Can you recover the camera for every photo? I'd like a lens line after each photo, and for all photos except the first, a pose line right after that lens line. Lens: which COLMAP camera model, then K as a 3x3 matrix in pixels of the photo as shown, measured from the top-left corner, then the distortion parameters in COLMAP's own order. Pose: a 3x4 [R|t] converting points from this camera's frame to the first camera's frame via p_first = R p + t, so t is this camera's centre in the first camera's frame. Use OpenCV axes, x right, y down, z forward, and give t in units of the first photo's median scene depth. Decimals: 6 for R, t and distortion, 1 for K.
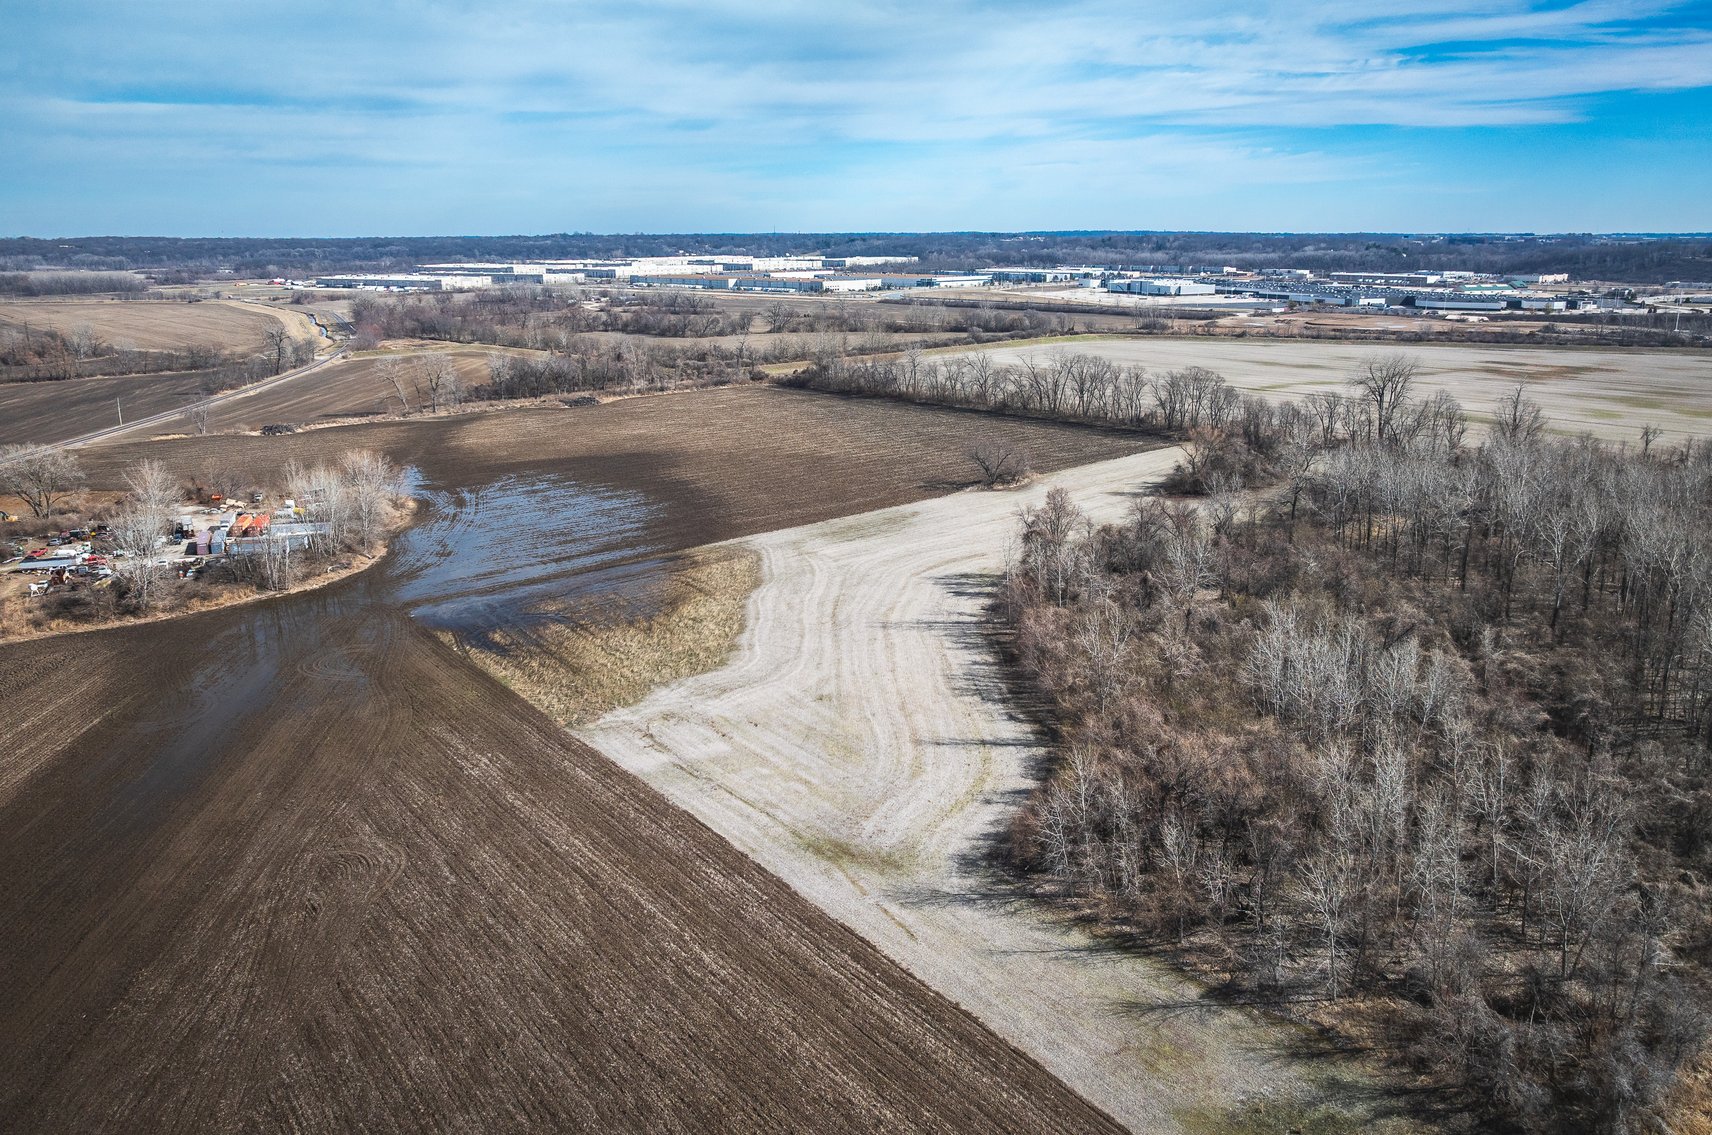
lens RADIAL K [[1223.5, 0, 855.4], [0, 1223.5, 545.0], [0, 0, 1]] dist [-0.038638, -0.000583]
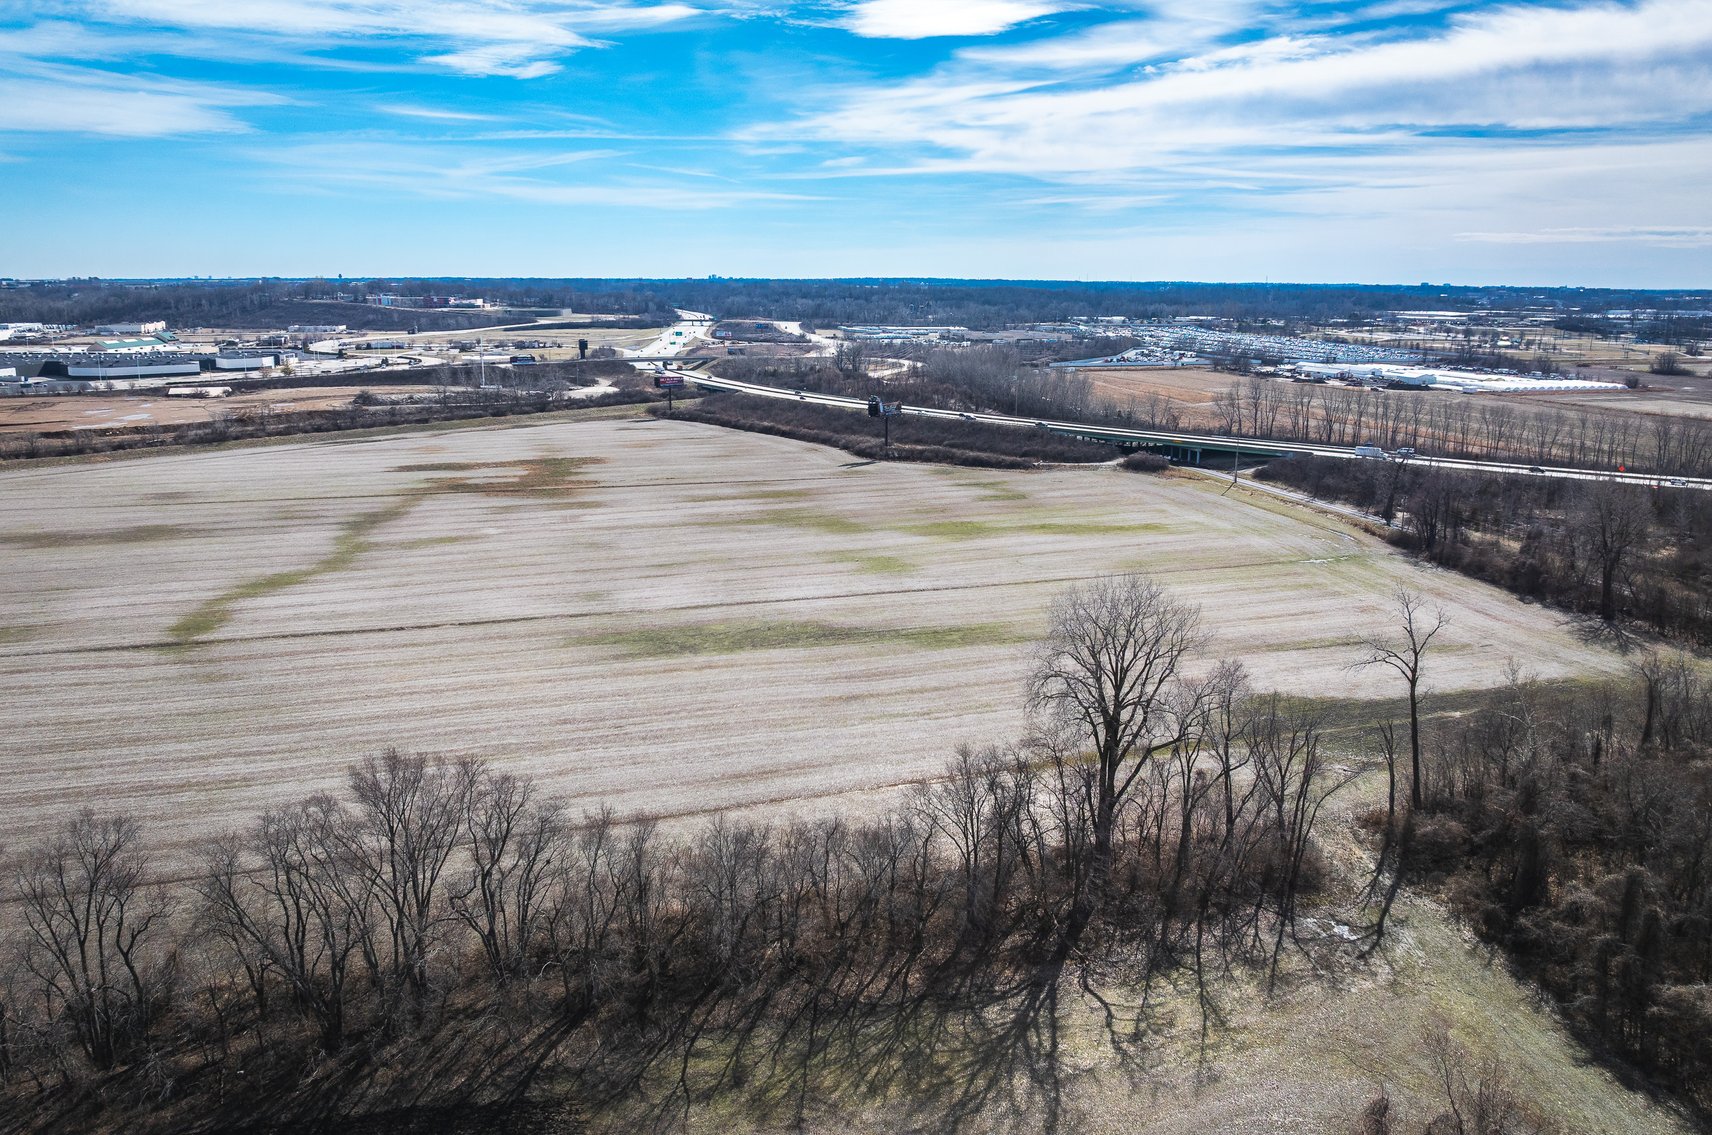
lens RADIAL K [[1223.5, 0, 868.2], [0, 1223.5, 538.5], [0, 0, 1]] dist [-0.038638, -0.000583]
pose [[0.430798, -0.175622, 0.885195, 0.033509], [0.211565, 0.973200, 0.090120, -0.053355], [-0.877299, 0.148453, 0.456409, 0.225597]]
